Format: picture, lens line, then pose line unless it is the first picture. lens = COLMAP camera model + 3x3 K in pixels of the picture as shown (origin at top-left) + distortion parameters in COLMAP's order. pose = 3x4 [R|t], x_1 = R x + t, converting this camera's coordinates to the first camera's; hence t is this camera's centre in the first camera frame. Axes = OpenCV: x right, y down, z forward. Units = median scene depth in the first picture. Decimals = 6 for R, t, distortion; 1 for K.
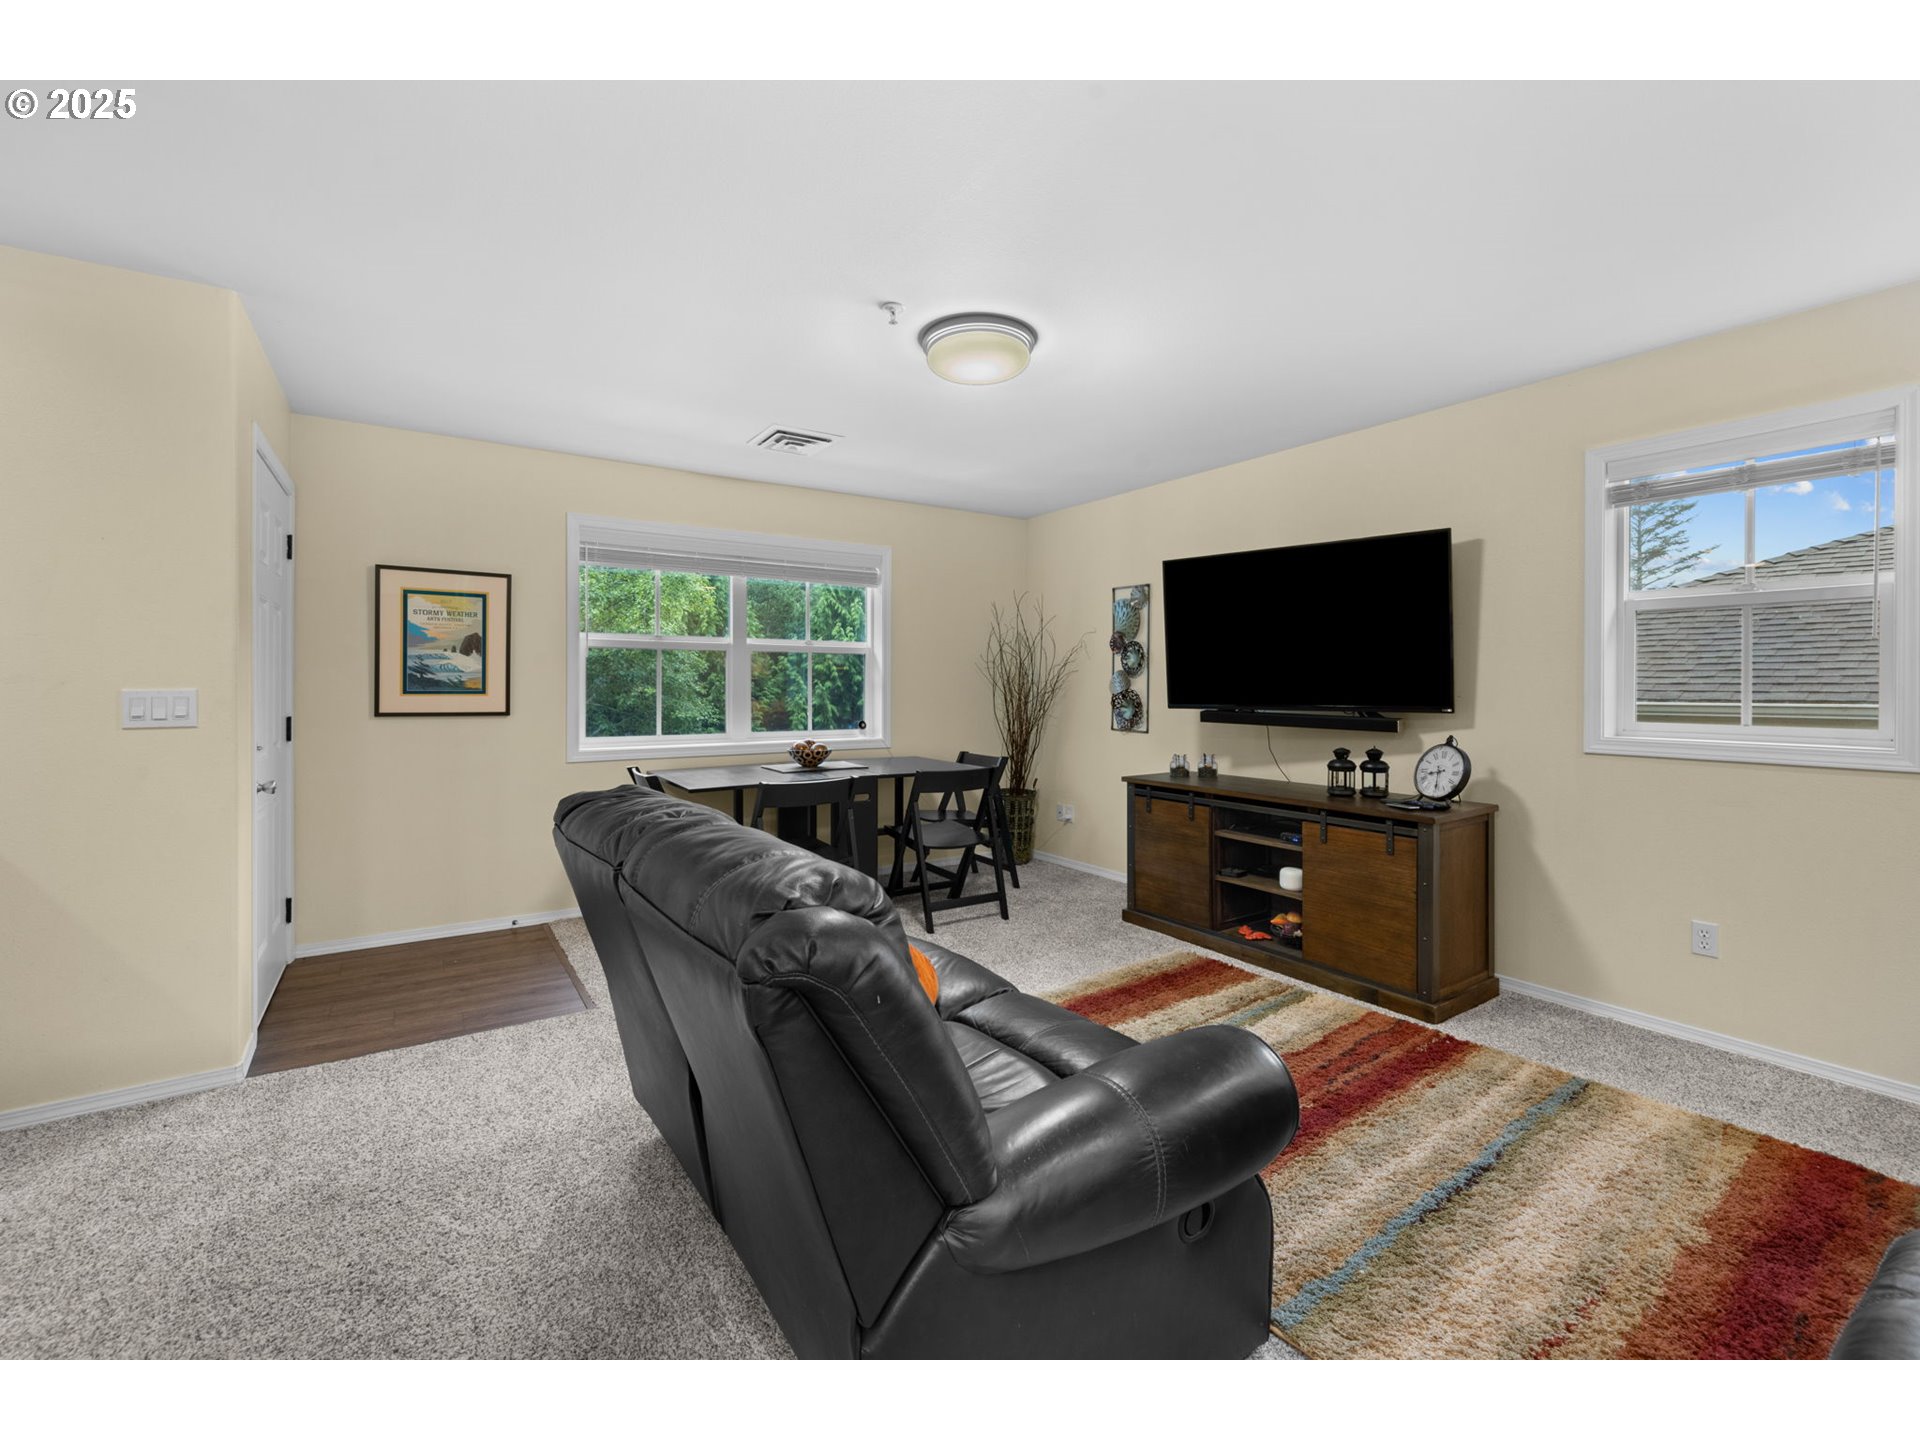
lens RADIAL K [[815.0, 0, 958.7], [0, 815.0, 687.8], [0, 0, 1]] dist [0.003334, -0.001348]
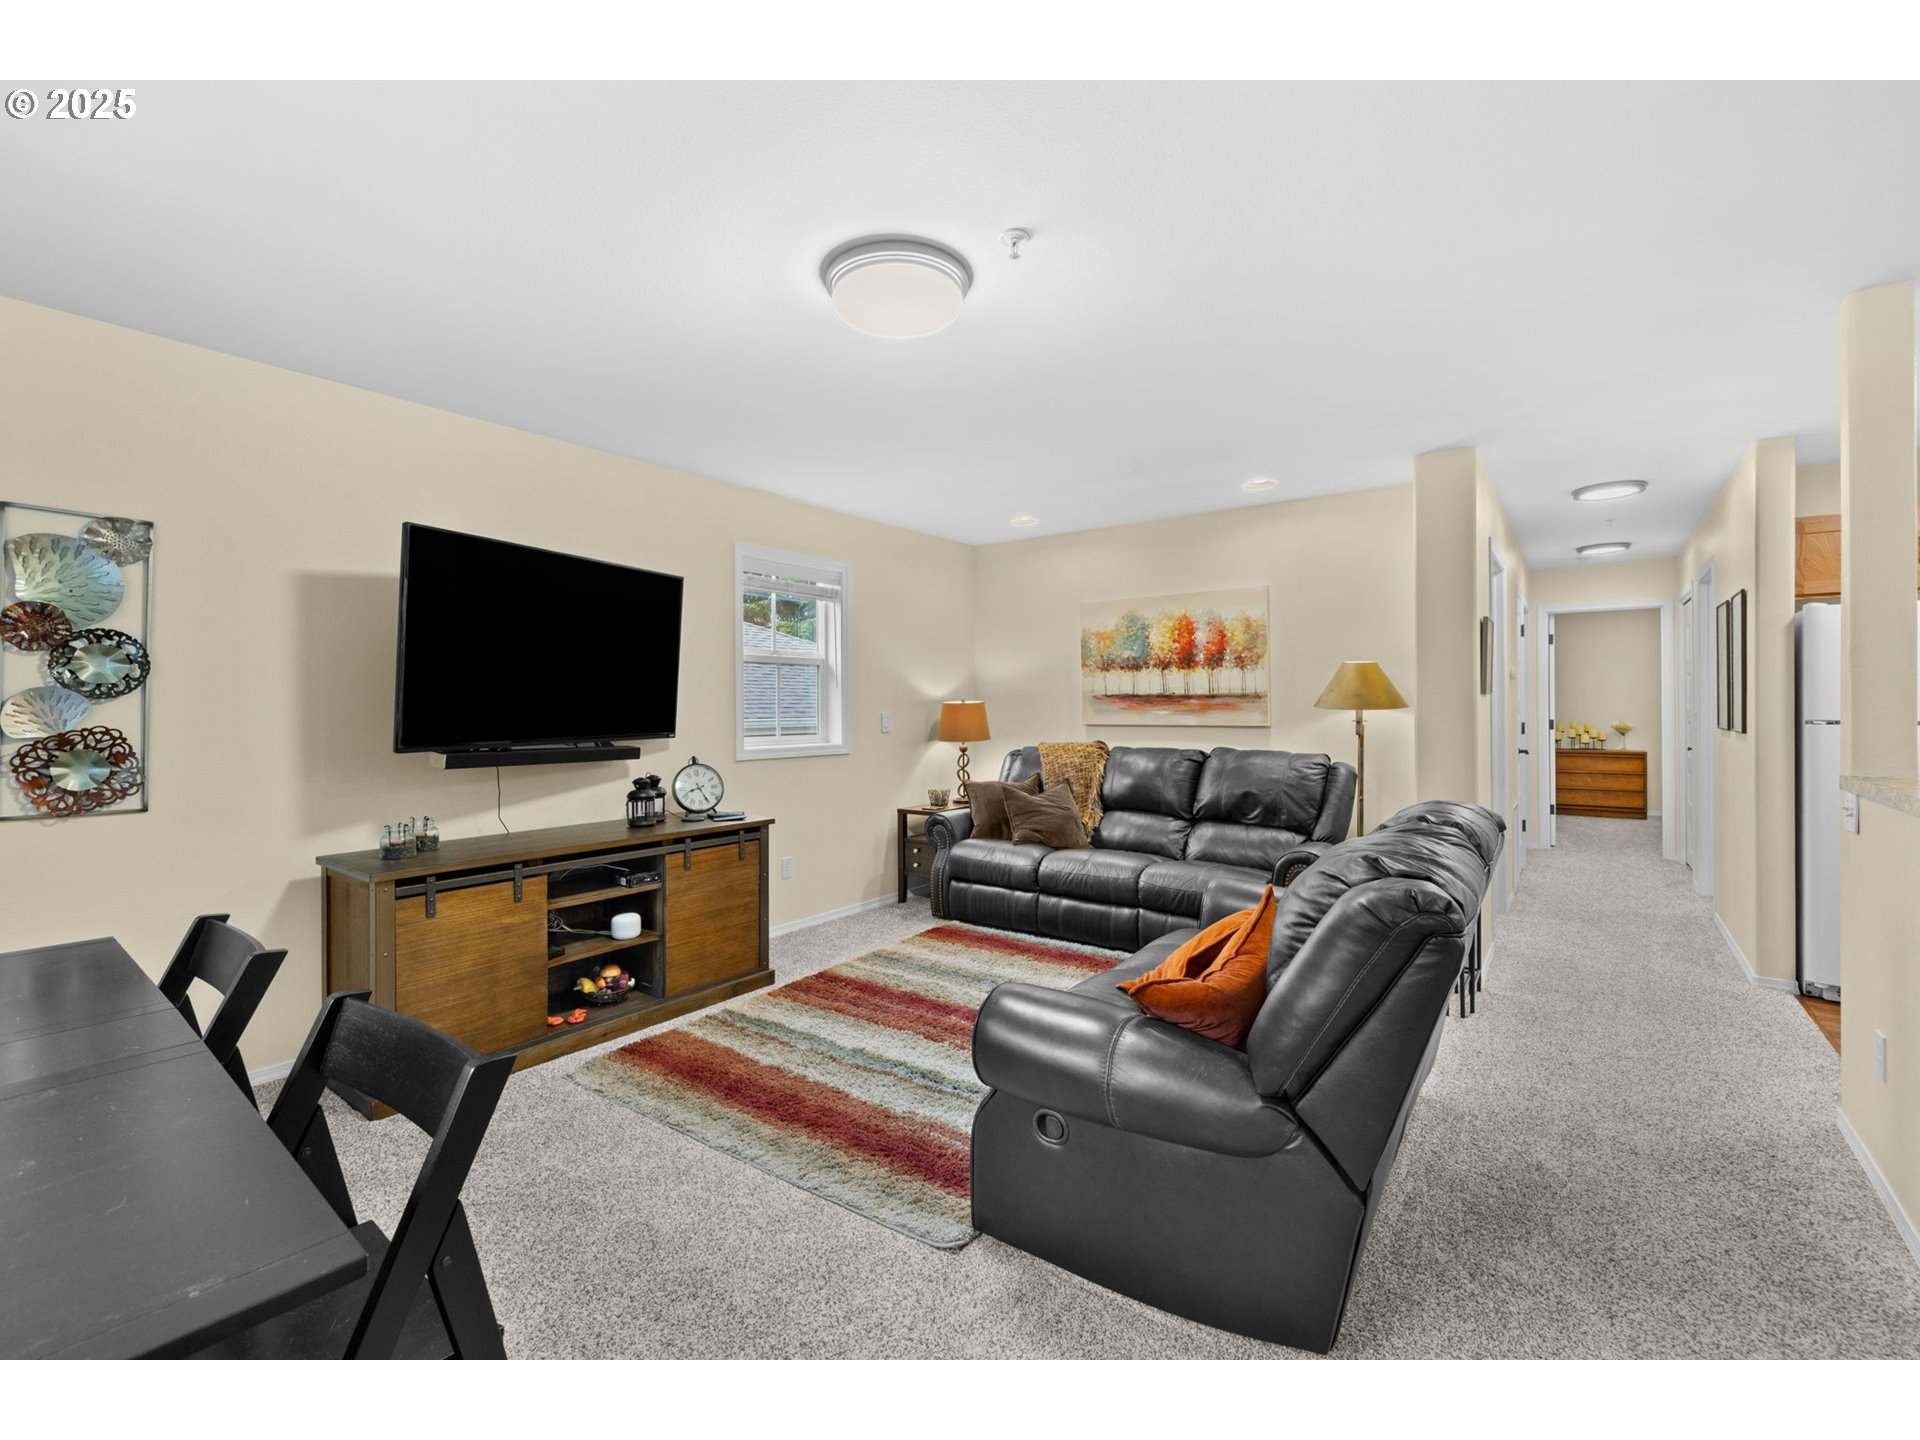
lens RADIAL K [[815.0, 0, 957.5], [0, 815.0, 706.6], [0, 0, 1]] dist [0.003334, -0.001348]
pose [[-0.322636, 0.002991, 0.946518, -0.564972], [0.006390, 0.999979, -0.000982, -0.009395], [-0.946502, 0.005732, -0.322648, 0.914488]]
